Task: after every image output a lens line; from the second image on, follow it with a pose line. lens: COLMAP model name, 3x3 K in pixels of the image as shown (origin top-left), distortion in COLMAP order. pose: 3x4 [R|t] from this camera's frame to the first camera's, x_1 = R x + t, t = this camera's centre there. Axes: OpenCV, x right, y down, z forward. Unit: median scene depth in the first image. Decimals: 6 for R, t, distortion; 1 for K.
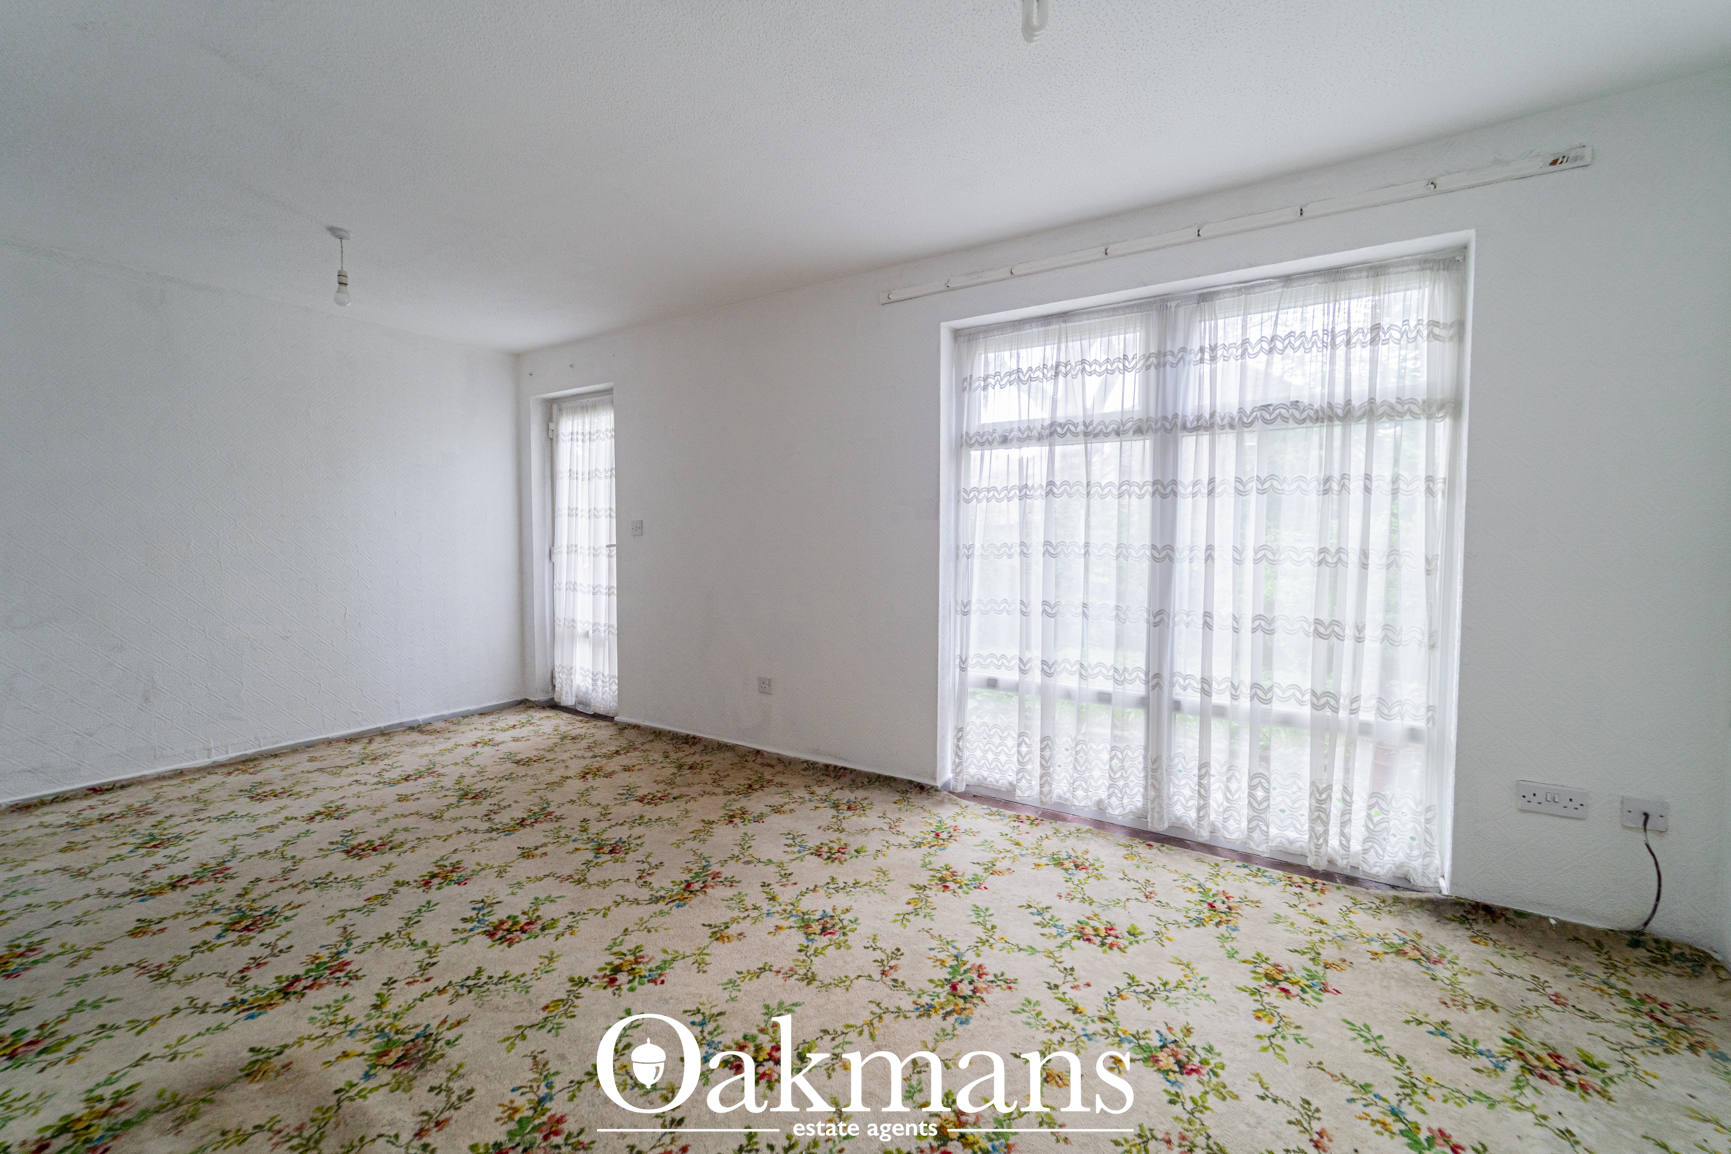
lens RADIAL K [[700.2, 0, 868.7], [0, 700.2, 570.3], [0, 0, 1]] dist [0.001681, 0.000179]
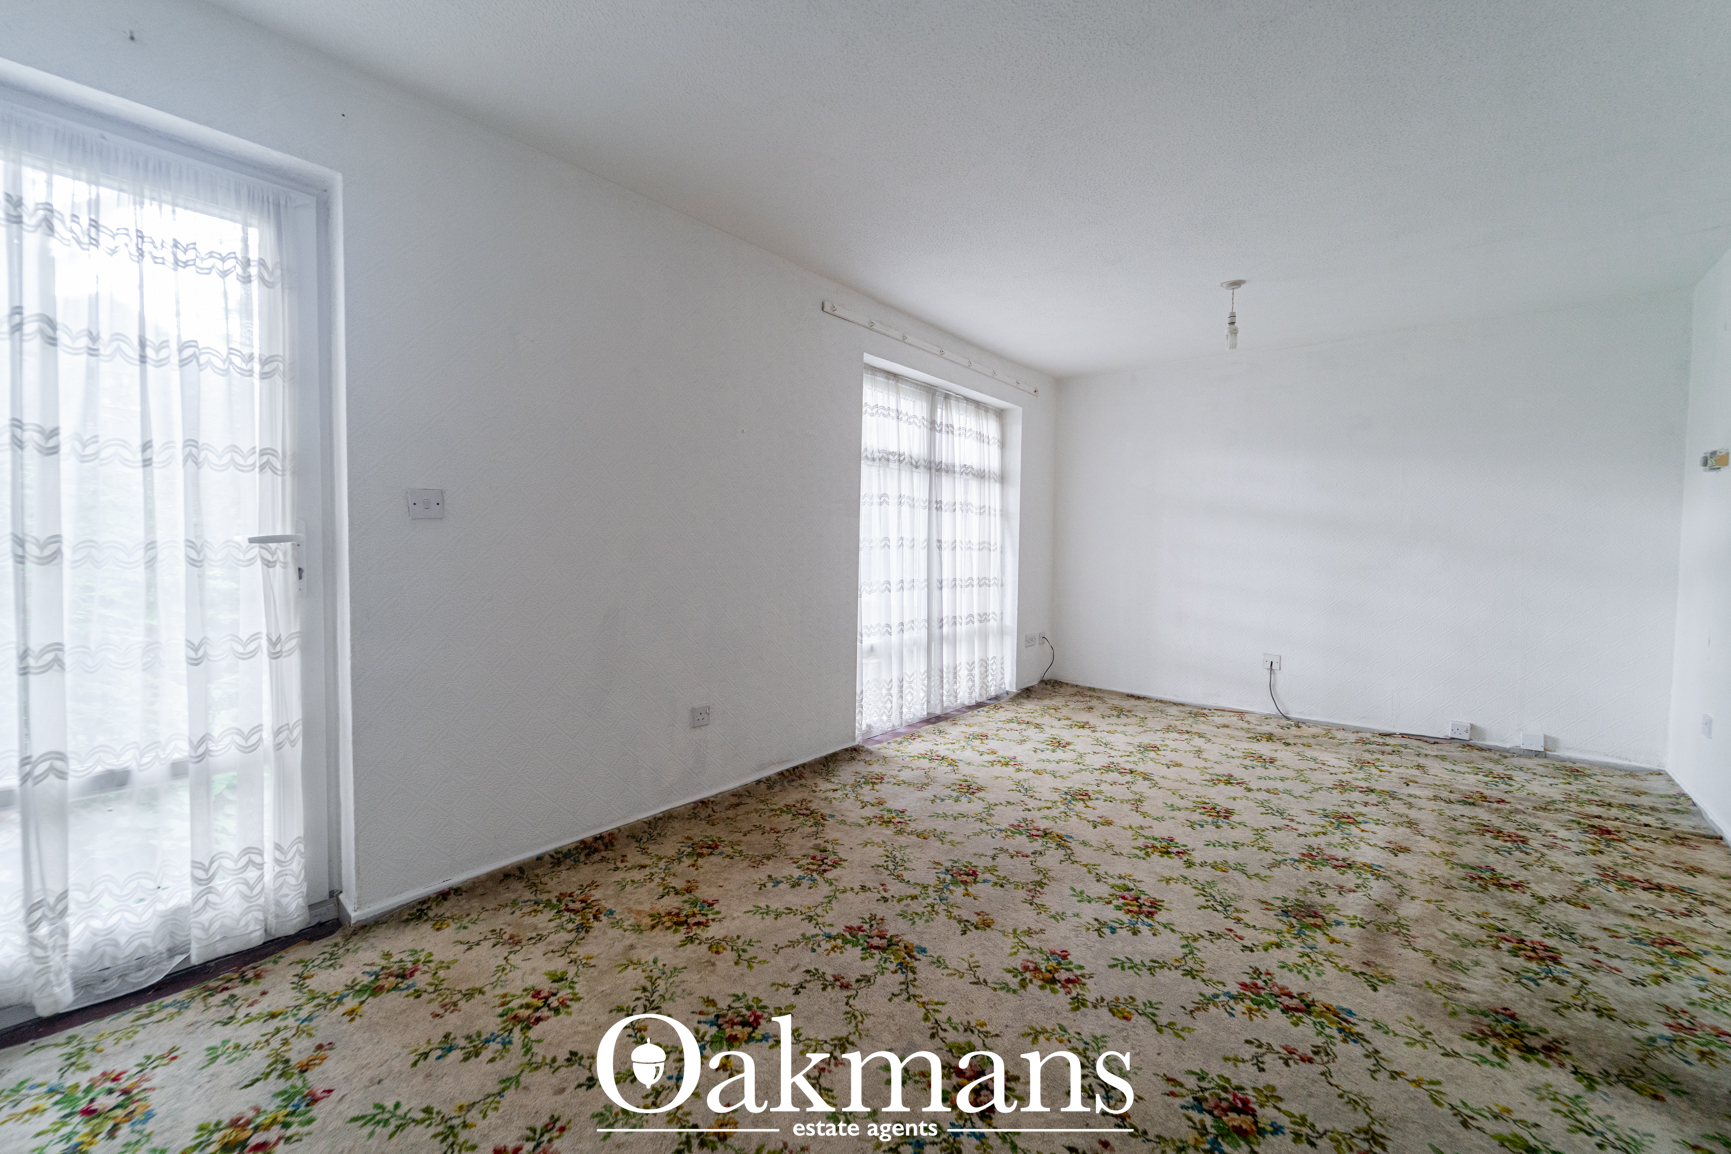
lens RADIAL K [[685.5, 0, 863.6], [0, 685.5, 569.5], [0, 0, 1]] dist [-0.000217, -0.000326]
pose [[0.130899, -0.040278, 0.990577, -1.320842], [0.036546, 0.998691, 0.035779, -0.033448], [-0.990722, 0.031519, 0.132200, 1.064115]]
